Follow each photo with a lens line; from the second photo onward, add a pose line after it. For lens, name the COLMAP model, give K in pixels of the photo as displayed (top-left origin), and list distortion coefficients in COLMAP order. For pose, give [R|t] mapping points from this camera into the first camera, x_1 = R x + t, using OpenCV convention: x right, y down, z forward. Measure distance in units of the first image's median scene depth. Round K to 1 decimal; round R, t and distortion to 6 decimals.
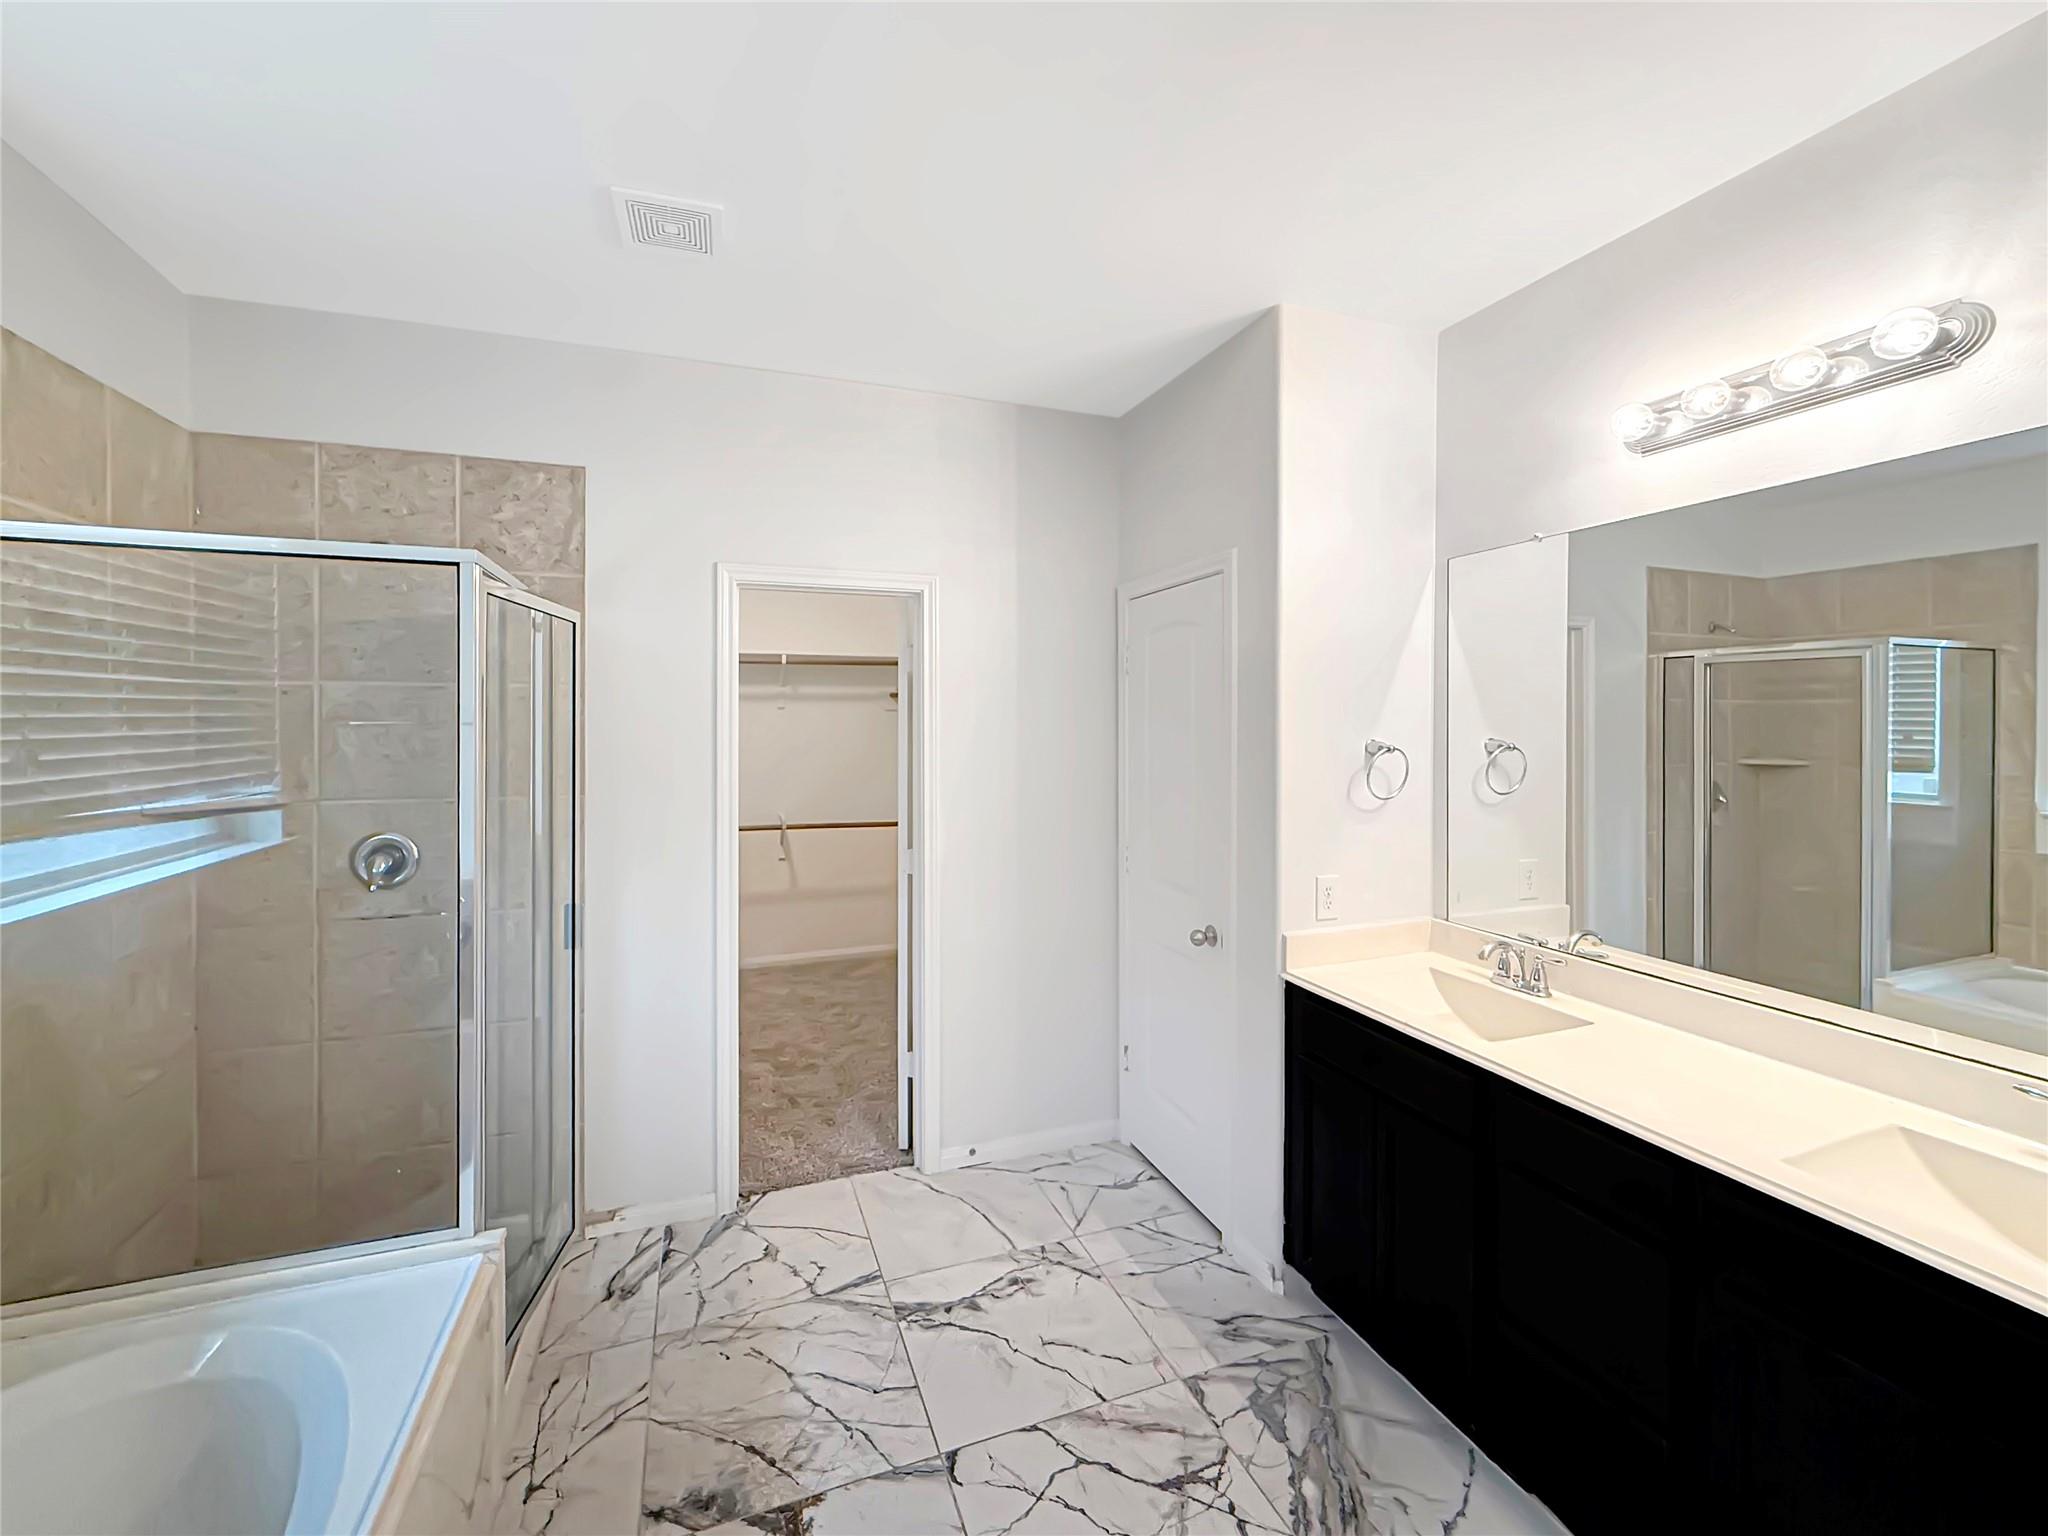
lens RADIAL K [[839.7, 0, 995.0], [0, 839.7, 719.3], [0, 0, 1]] dist [0.002276, -0.000020]
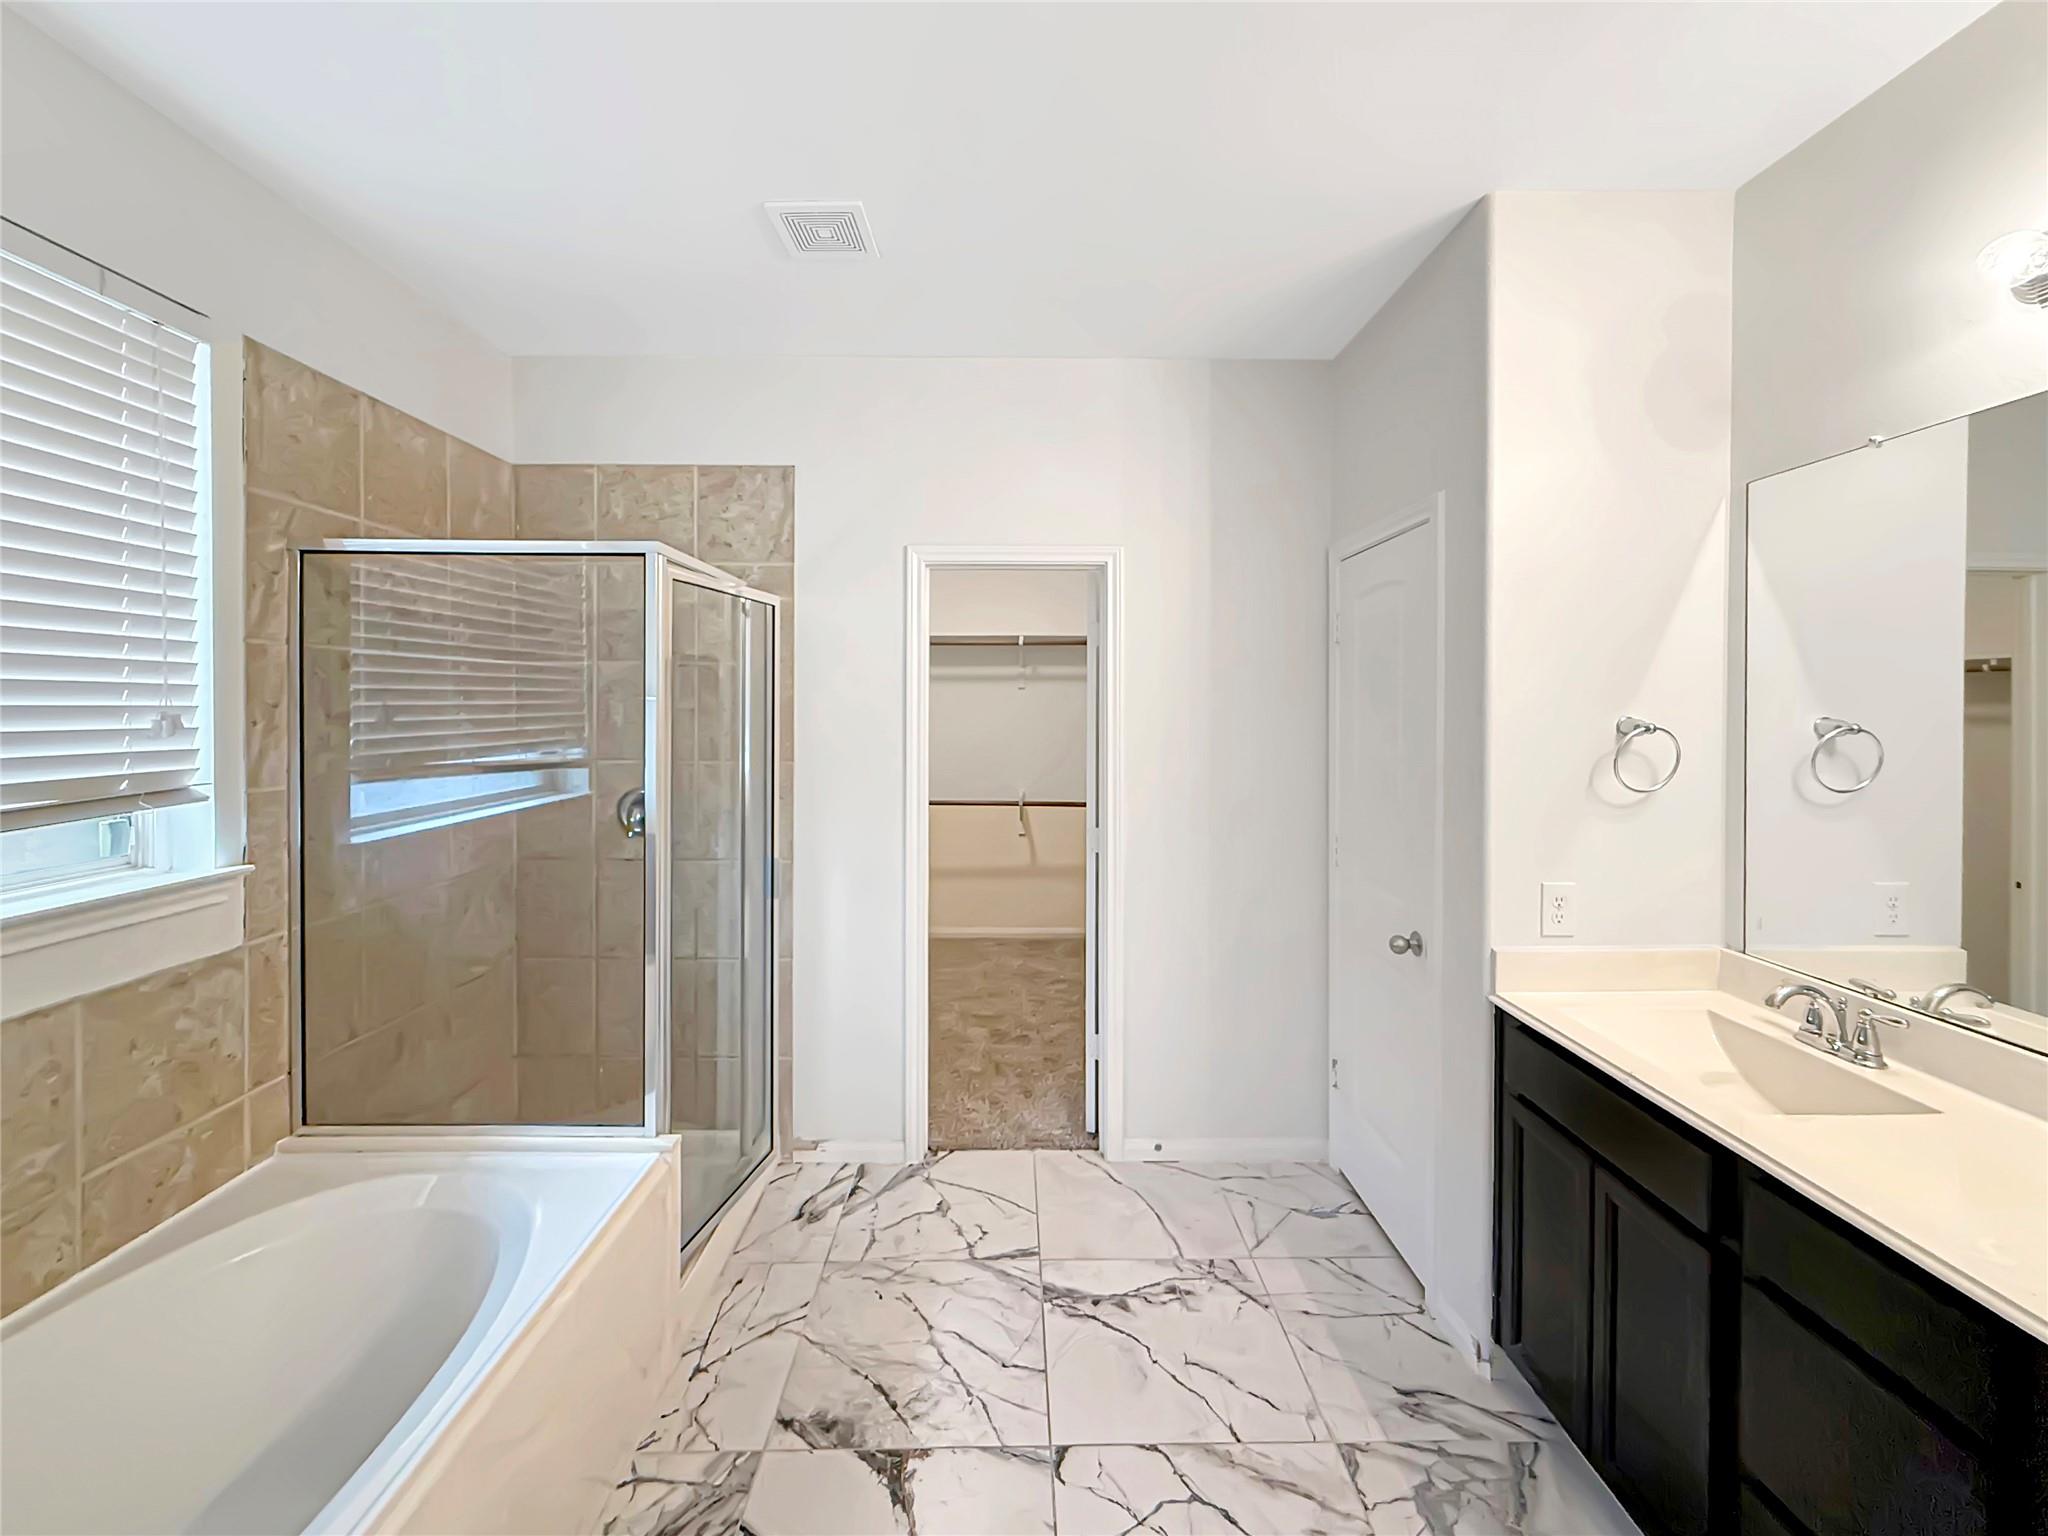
lens RADIAL K [[839.7, 0, 1015.2], [0, 839.7, 705.4], [0, 0, 1]] dist [0.002276, -0.000020]
pose [[0.944748, 0.003699, -0.327776, 0.162923], [-0.003534, 0.999993, 0.001099, 0.014622], [0.327778, 0.000121, 0.944755, 0.053881]]
